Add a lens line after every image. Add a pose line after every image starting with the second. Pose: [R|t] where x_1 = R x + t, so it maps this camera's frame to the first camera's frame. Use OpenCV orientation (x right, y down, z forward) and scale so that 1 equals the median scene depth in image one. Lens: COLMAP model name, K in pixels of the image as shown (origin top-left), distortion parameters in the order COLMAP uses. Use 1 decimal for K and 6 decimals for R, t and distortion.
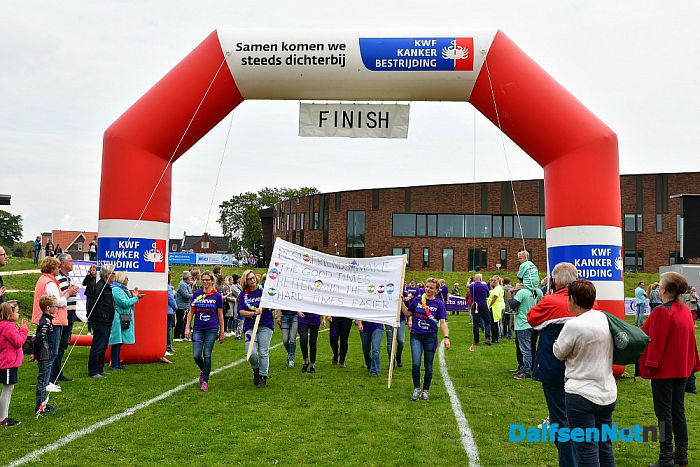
lens RADIAL K [[733.4, 0, 346.2], [0, 733.4, 226.1], [0, 0, 1]] dist [-0.104812, 0.038227]
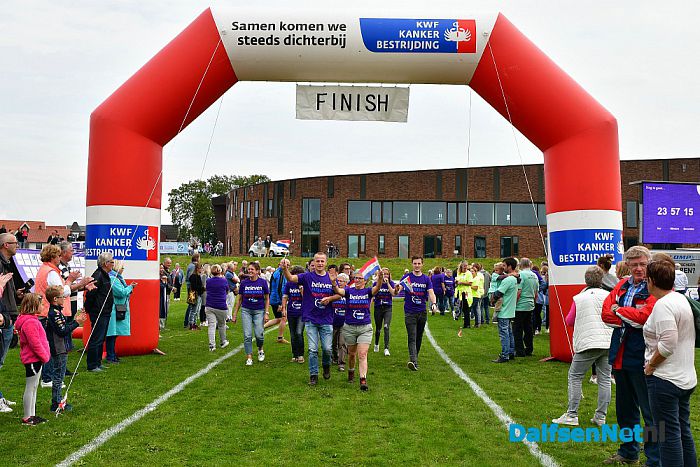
lens RADIAL K [[733.4, 0, 346.2], [0, 733.4, 226.1], [0, 0, 1]] dist [-0.104812, 0.038227]
pose [[0.997339, -0.005446, 0.072700, -0.072021], [0.004239, 0.999851, 0.016743, 0.003312], [-0.072780, -0.016390, 0.997213, 0.025550]]
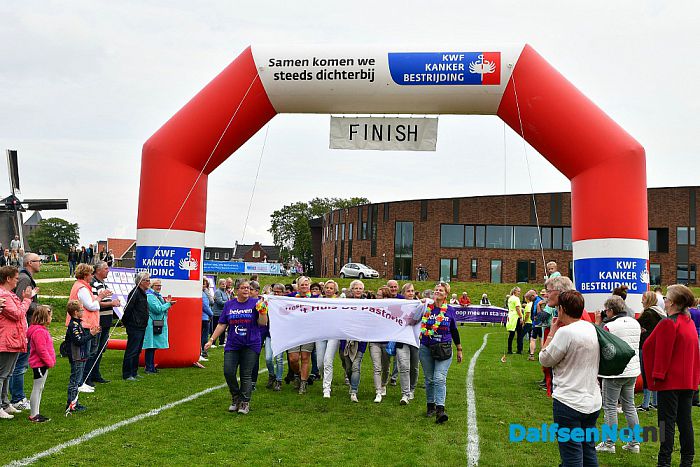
lens RADIAL K [[732.7, 0, 350.0], [0, 732.7, 233.5], [0, 0, 1]] dist [-0.099013, 0.026138]
pose [[0.997806, 0.007814, -0.065741, 0.033301], [-0.008067, 0.999961, -0.003585, -0.000997], [0.065710, 0.004107, 0.997830, -0.021914]]
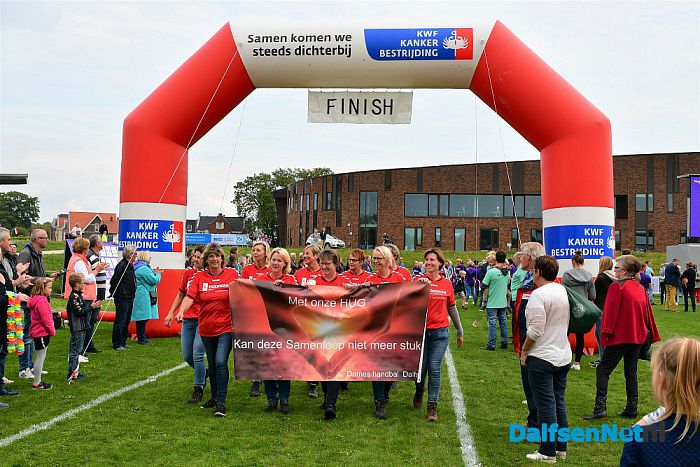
lens RADIAL K [[731.7, 0, 346.0], [0, 731.7, 222.2], [0, 0, 1]] dist [-0.097459, 0.002628]
pose [[0.999804, -0.003359, -0.019486, 0.010799], [0.003786, 0.999752, 0.021925, -0.002446], [0.019407, -0.021994, 0.999570, -0.056699]]
